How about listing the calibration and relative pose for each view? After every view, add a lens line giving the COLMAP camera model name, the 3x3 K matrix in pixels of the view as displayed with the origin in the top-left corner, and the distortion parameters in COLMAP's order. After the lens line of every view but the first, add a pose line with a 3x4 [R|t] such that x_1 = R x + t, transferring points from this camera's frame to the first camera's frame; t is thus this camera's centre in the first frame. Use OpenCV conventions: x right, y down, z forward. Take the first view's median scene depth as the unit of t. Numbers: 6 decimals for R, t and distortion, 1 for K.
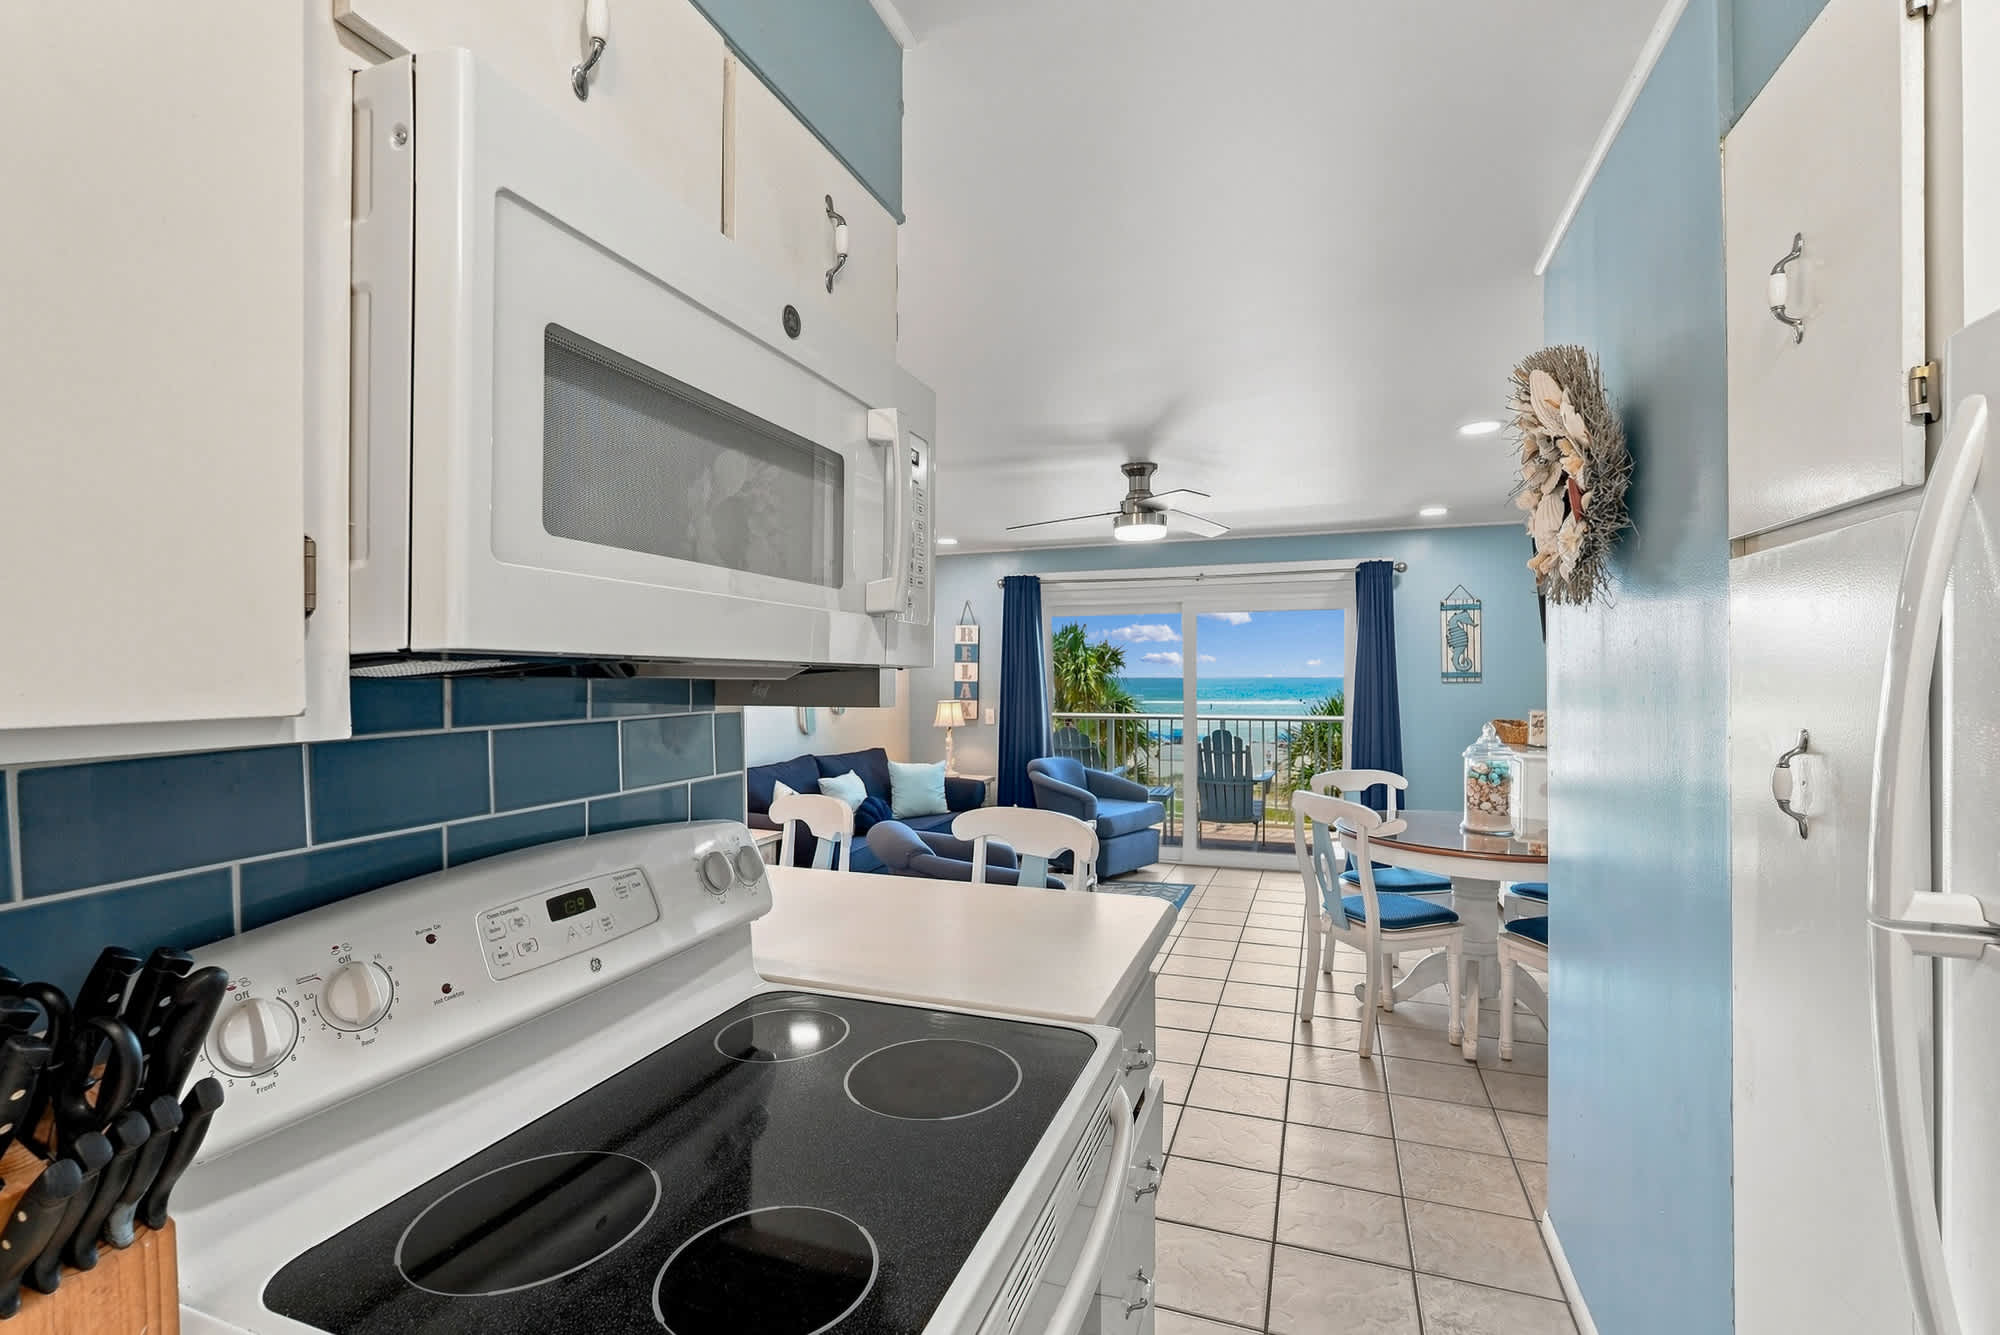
lens RADIAL K [[903.4, 0, 982.4], [0, 903.4, 678.5], [0, 0, 1]] dist [-0.017608, 0.006033]
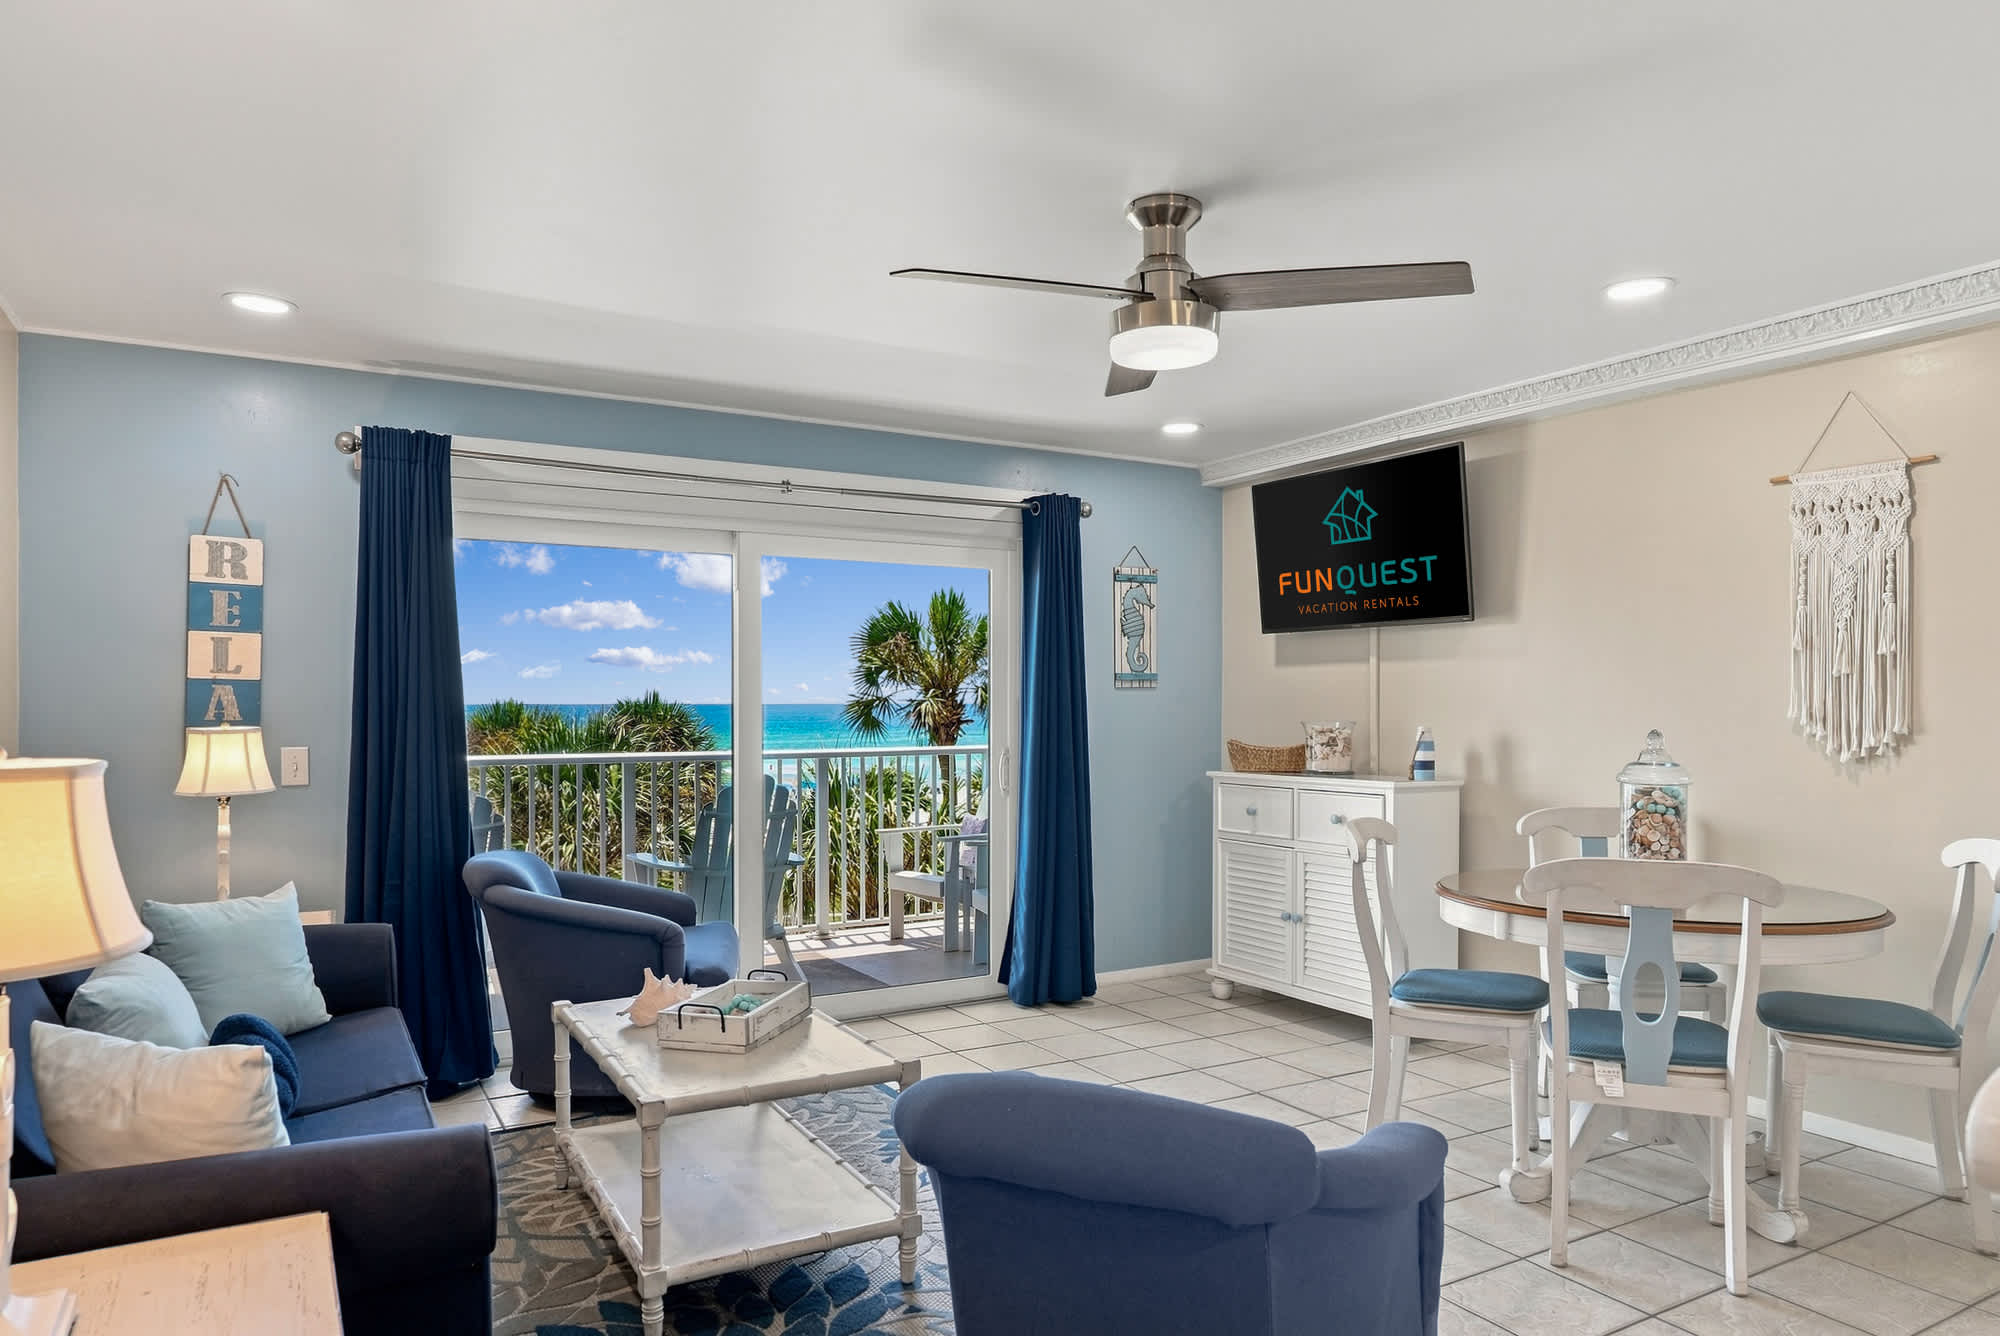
lens RADIAL K [[1268.2, 0, 992.0], [0, 1268.2, 710.6], [0, 0, 1]] dist [-0.007022, 0.002772]
pose [[0.631497, -0.001995, 0.775376, -0.254539], [0.000608, 0.999998, 0.002078, 0.017046], [-0.775378, -0.000840, 0.631496, 0.430283]]
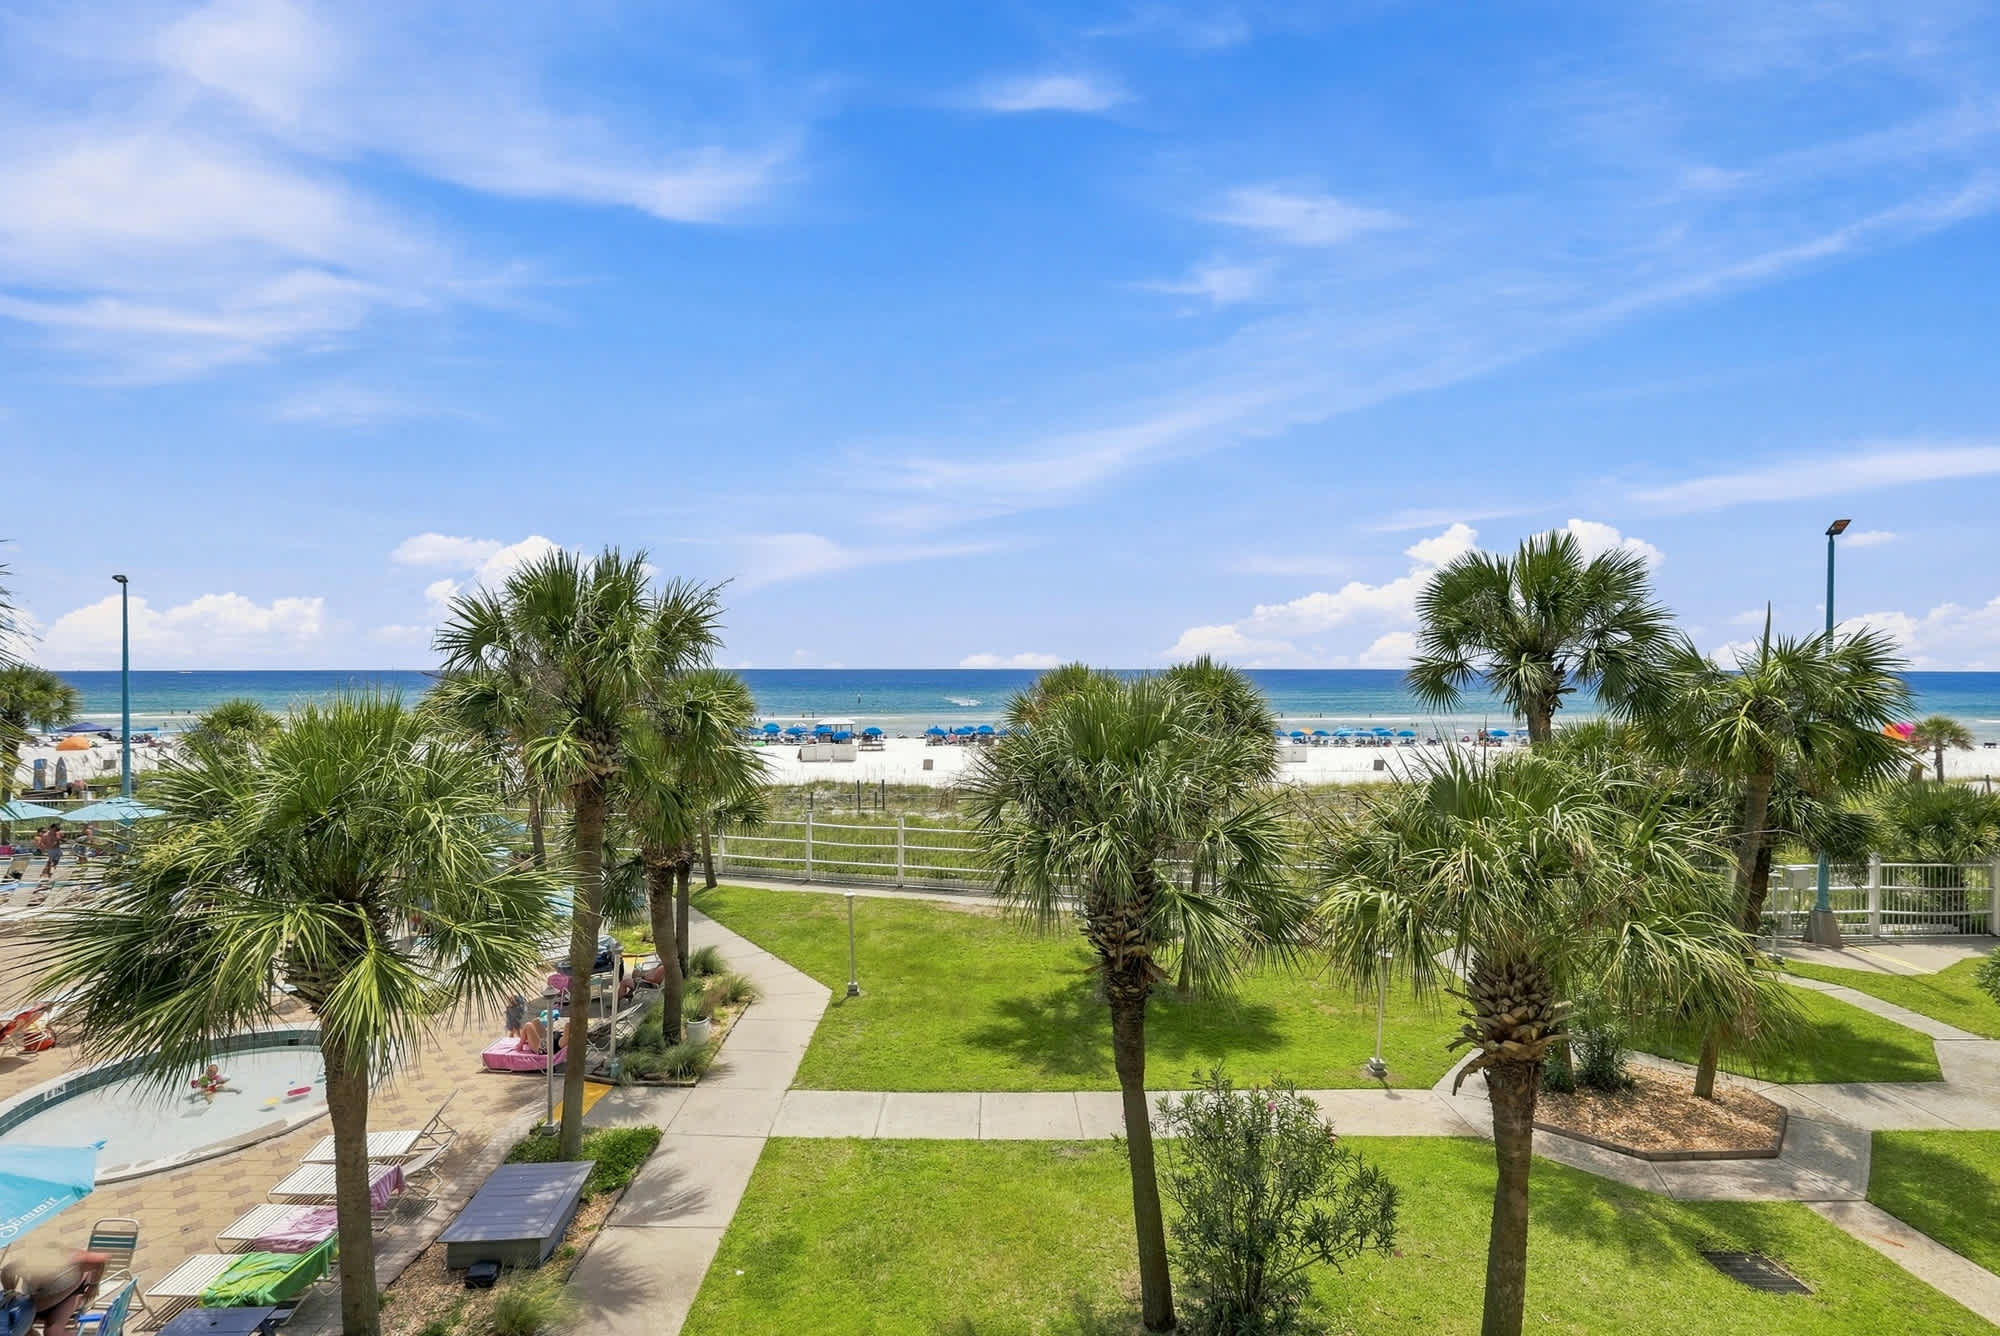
lens RADIAL K [[903.4, 0, 987.3], [0, 903.4, 675.0], [0, 0, 1]] dist [-0.017608, 0.006033]
pose [[0.924033, 0.001578, 0.382310, 0.298682], [-0.004325, 0.999971, 0.006326, 0.010392], [-0.382289, -0.007499, 0.924012, 1.209178]]
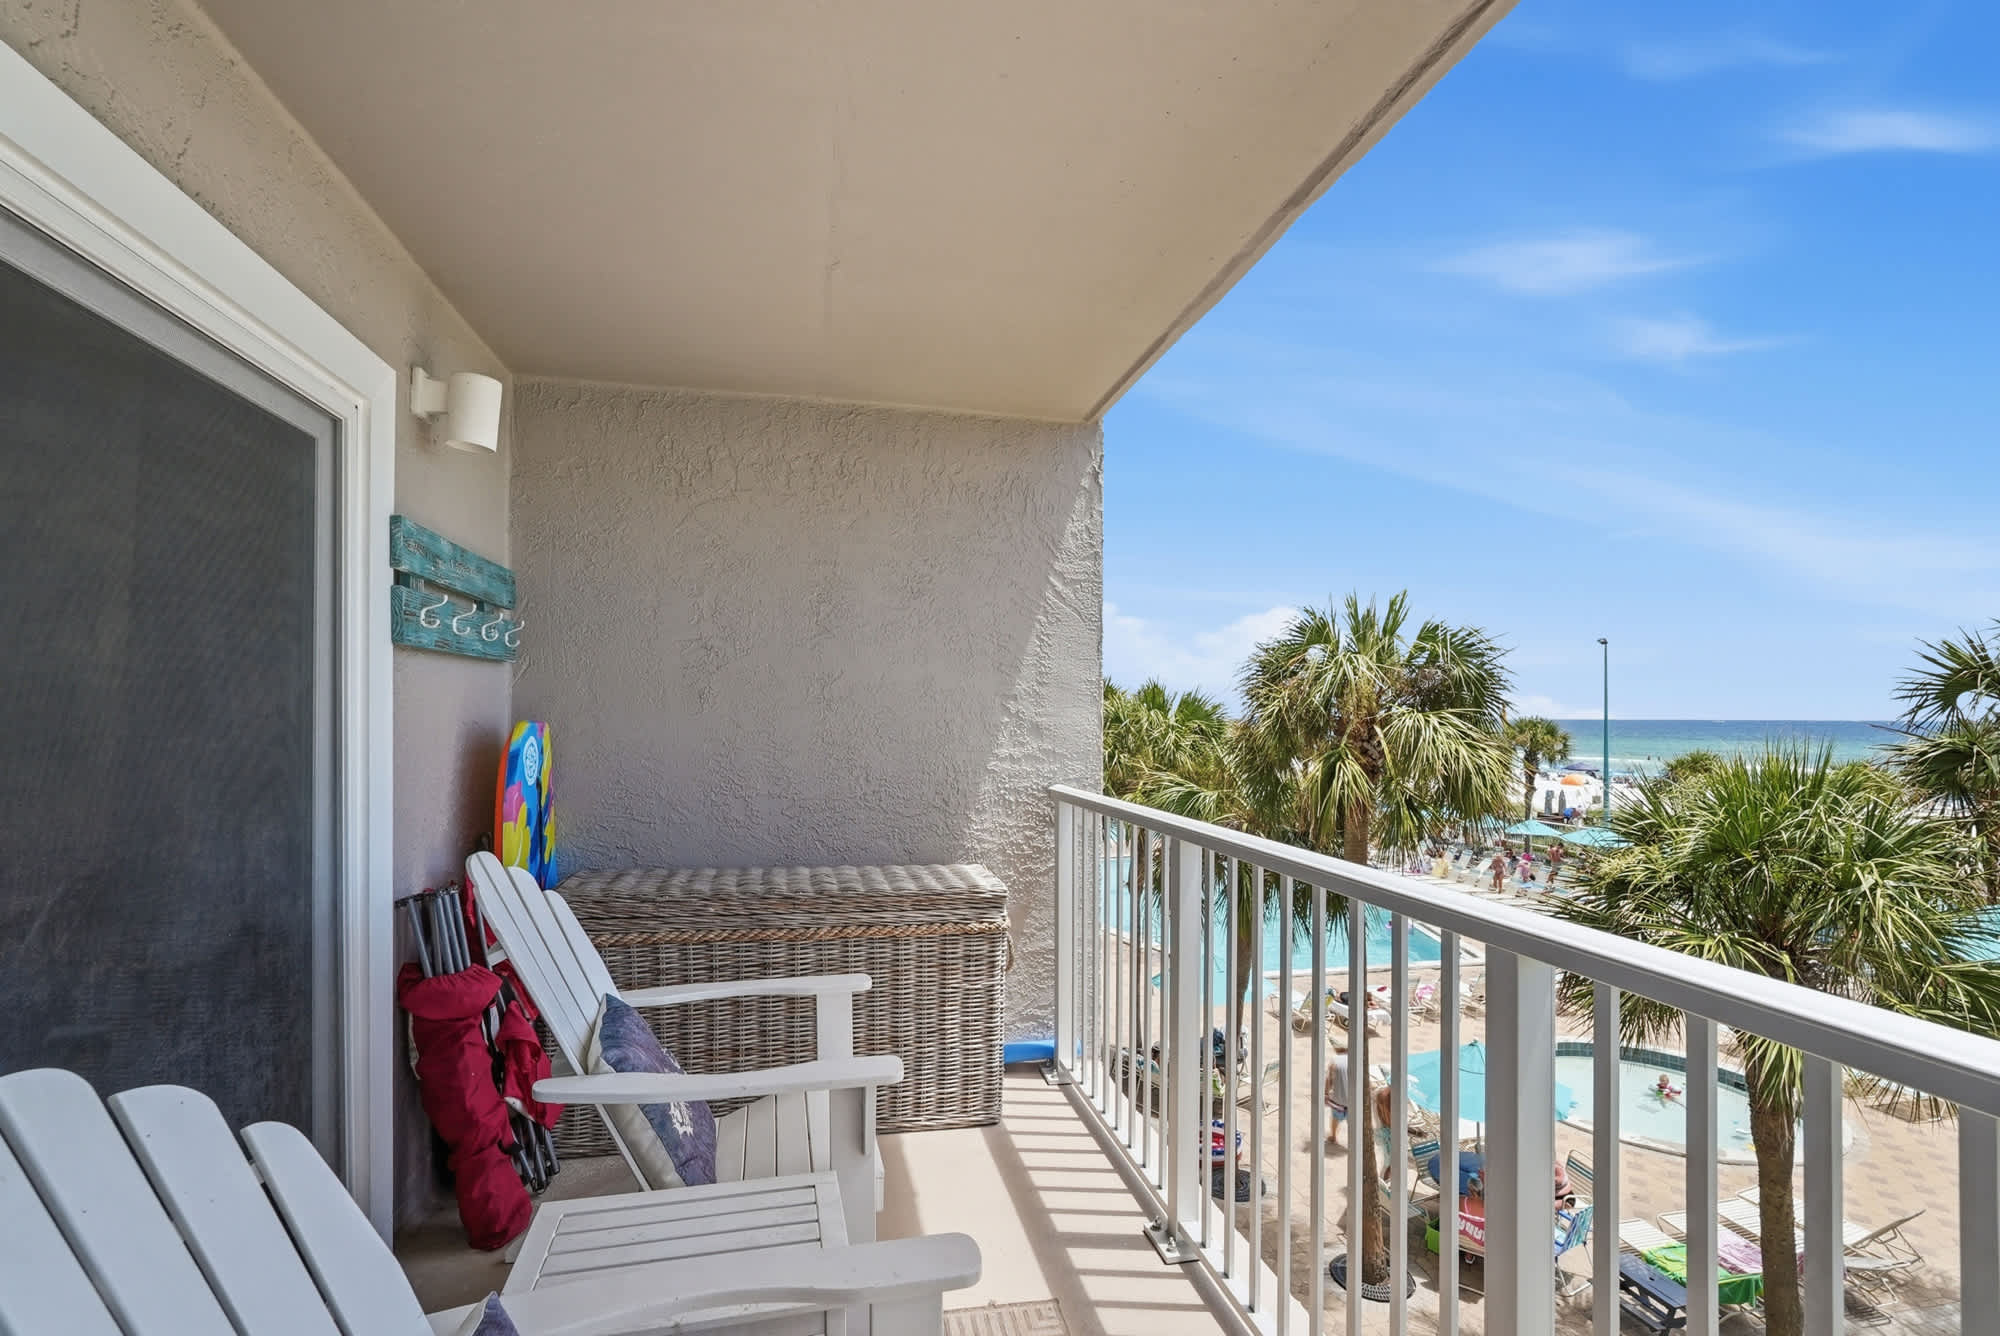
lens RADIAL K [[903.4, 0, 986.0], [0, 903.4, 703.5], [0, 0, 1]] dist [-0.017608, 0.006033]
pose [[0.551740, -0.003067, -0.834010, 0.395109], [-0.006825, 0.999943, -0.008192, 0.007676], [0.833988, 0.010211, 0.551688, 1.056958]]
